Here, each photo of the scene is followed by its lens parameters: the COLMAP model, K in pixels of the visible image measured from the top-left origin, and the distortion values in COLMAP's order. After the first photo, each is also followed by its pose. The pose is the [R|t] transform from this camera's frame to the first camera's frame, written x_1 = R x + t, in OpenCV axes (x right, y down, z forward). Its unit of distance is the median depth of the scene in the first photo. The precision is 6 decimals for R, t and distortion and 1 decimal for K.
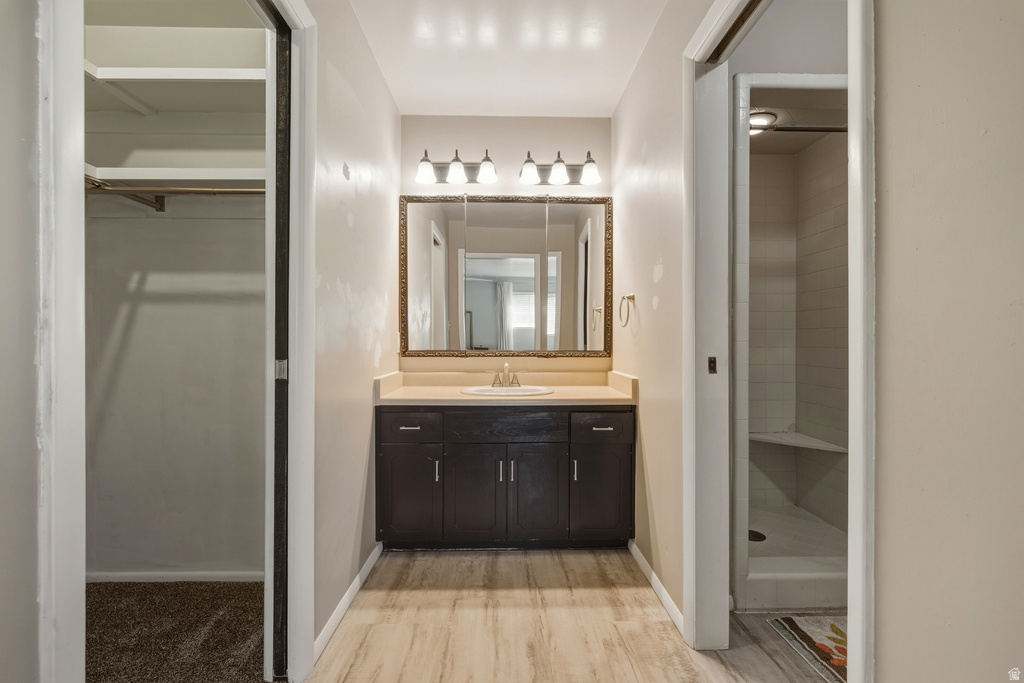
lens RADIAL K [[469.4, 0, 521.2], [0, 469.4, 342.7], [0, 0, 1]] dist [-0.000257, 0.001179]
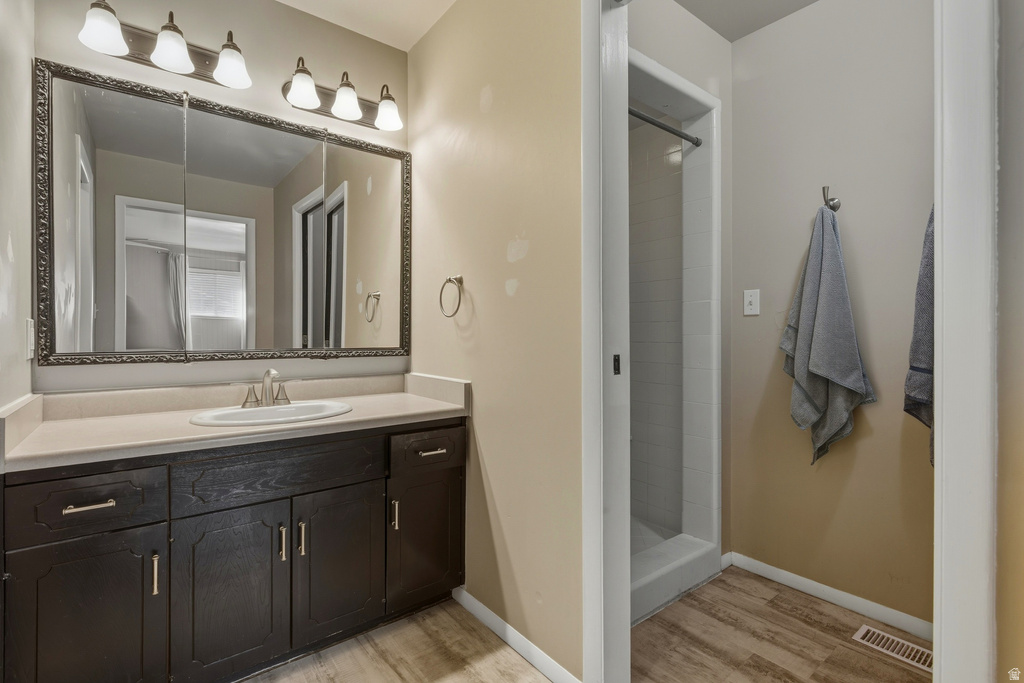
lens RADIAL K [[469.4, 0, 505.8], [0, 469.4, 335.1], [0, 0, 1]] dist [-0.000257, 0.001179]
pose [[0.806969, -0.001735, 0.590591, -0.144699], [0.003352, 0.999993, -0.001643, -0.002004], [-0.590584, 0.003306, 0.806969, 0.269670]]
